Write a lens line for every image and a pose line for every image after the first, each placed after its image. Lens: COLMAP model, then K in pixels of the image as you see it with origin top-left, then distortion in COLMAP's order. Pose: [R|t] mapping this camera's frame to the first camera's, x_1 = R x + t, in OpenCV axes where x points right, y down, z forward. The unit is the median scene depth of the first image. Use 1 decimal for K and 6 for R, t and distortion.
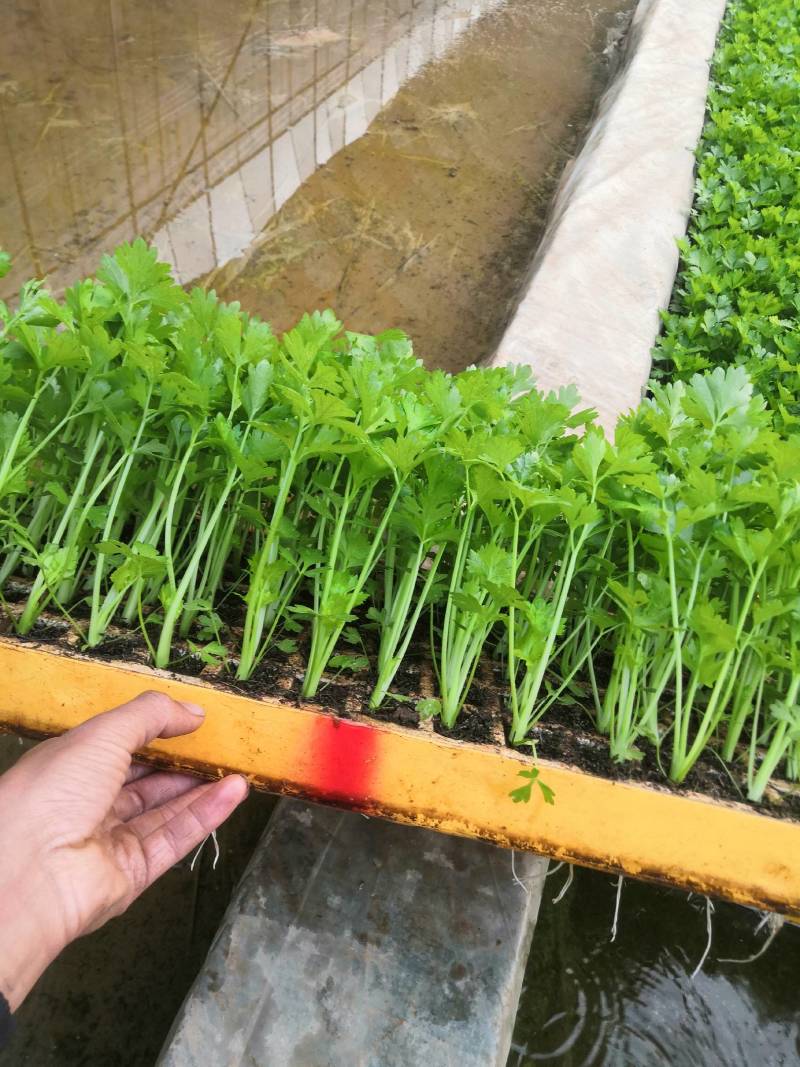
lens RADIAL K [[709.9, 0, 415.2], [0, 709.9, 503.6], [0, 0, 1]] dist [-0.001027, 0.001903]
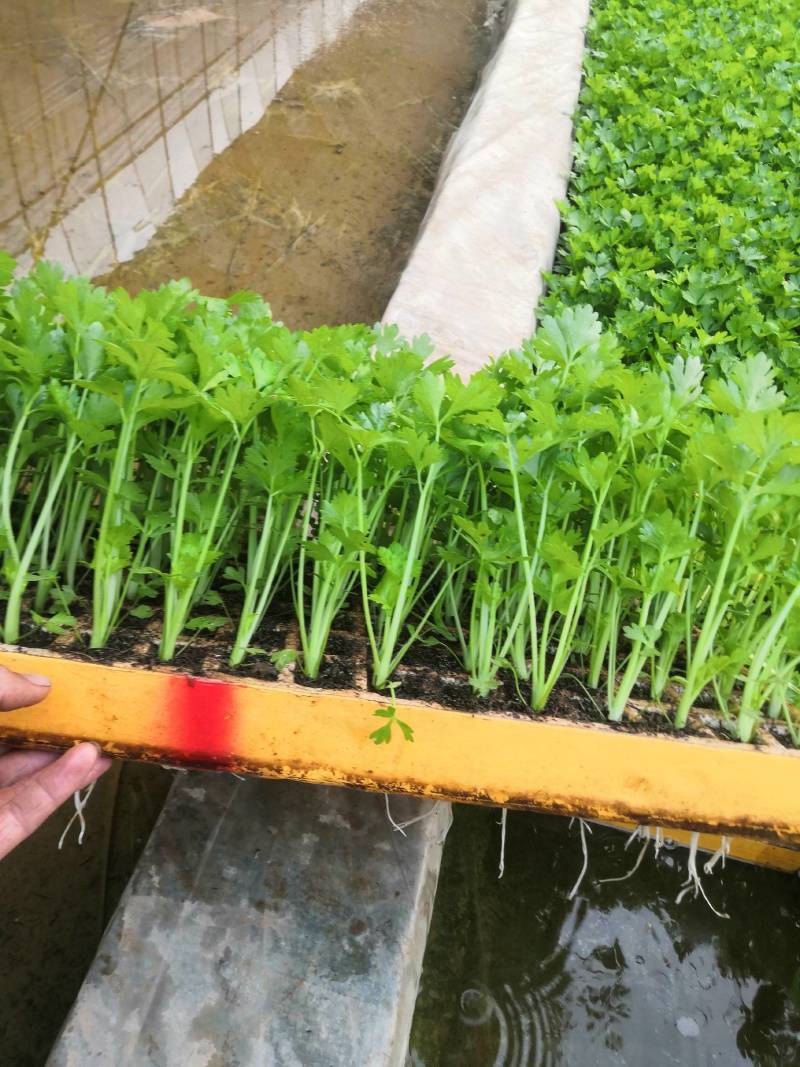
lens RADIAL K [[710.5, 0, 402.5], [0, 710.5, 501.7], [0, 0, 1]] dist [-0.003710, 0.004786]
pose [[0.994942, -0.076141, 0.065521, 0.112527], [0.075533, 0.997074, 0.011716, 0.058626], [-0.066221, -0.006707, 0.997782, -0.000067]]
